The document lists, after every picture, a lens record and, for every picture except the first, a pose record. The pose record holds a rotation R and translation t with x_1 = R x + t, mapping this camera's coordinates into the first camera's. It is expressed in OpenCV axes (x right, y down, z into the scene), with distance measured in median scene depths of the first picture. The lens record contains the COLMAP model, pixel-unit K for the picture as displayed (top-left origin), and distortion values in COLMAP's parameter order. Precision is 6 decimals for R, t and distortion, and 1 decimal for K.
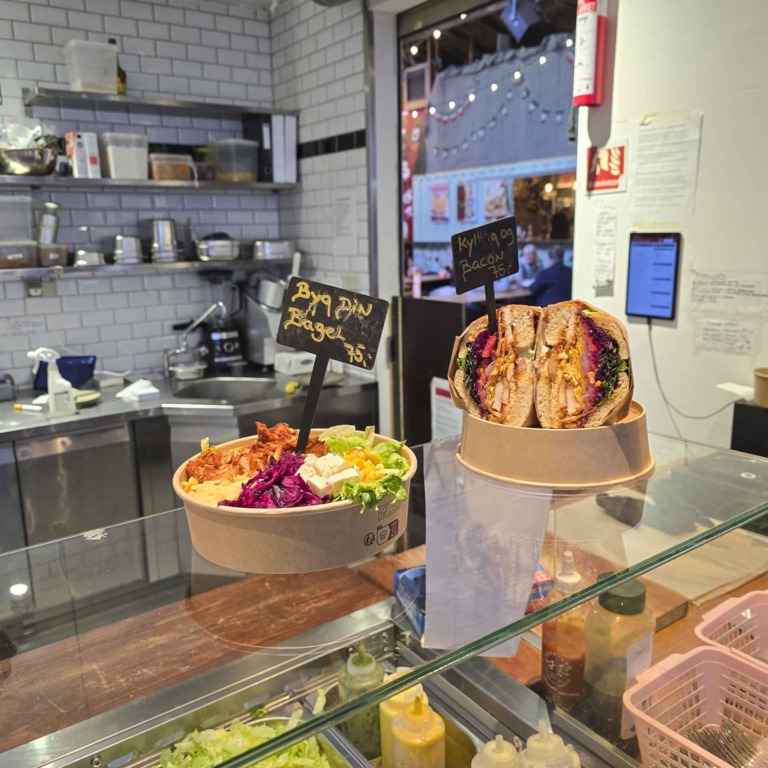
lens RADIAL K [[709.6, 0, 364.8], [0, 709.6, 368.1], [0, 0, 1]] dist [0.016733, 0.000000]
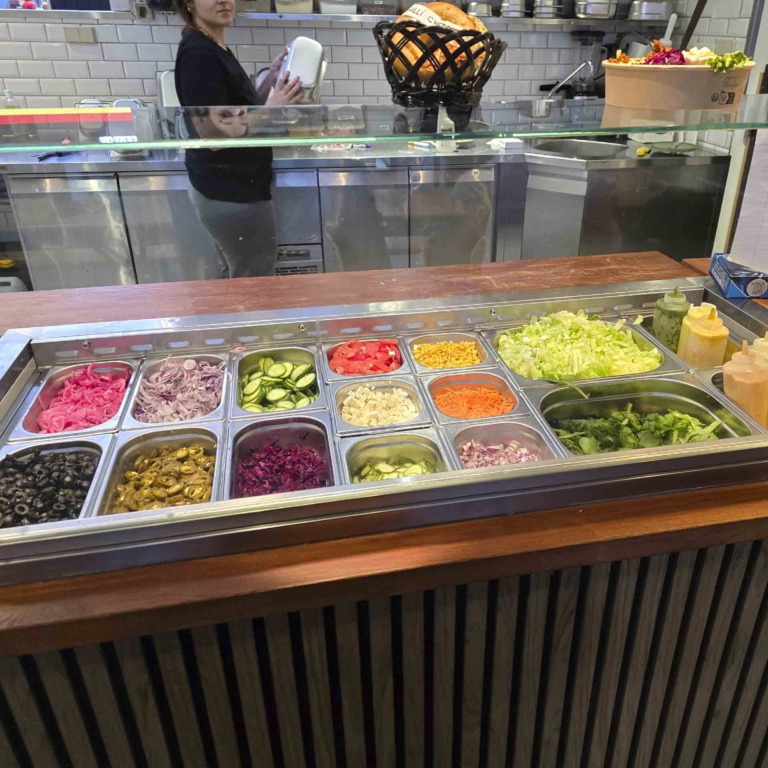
lens RADIAL K [[709.6, 0, 438.0], [0, 709.6, 384.5], [0, 0, 1]] dist [0.016733, 0.000000]
pose [[0.930427, 0.201406, -0.306172, 0.007976], [-0.107890, 0.948958, 0.296376, 0.072293], [0.350236, -0.242724, 0.904666, -0.151016]]
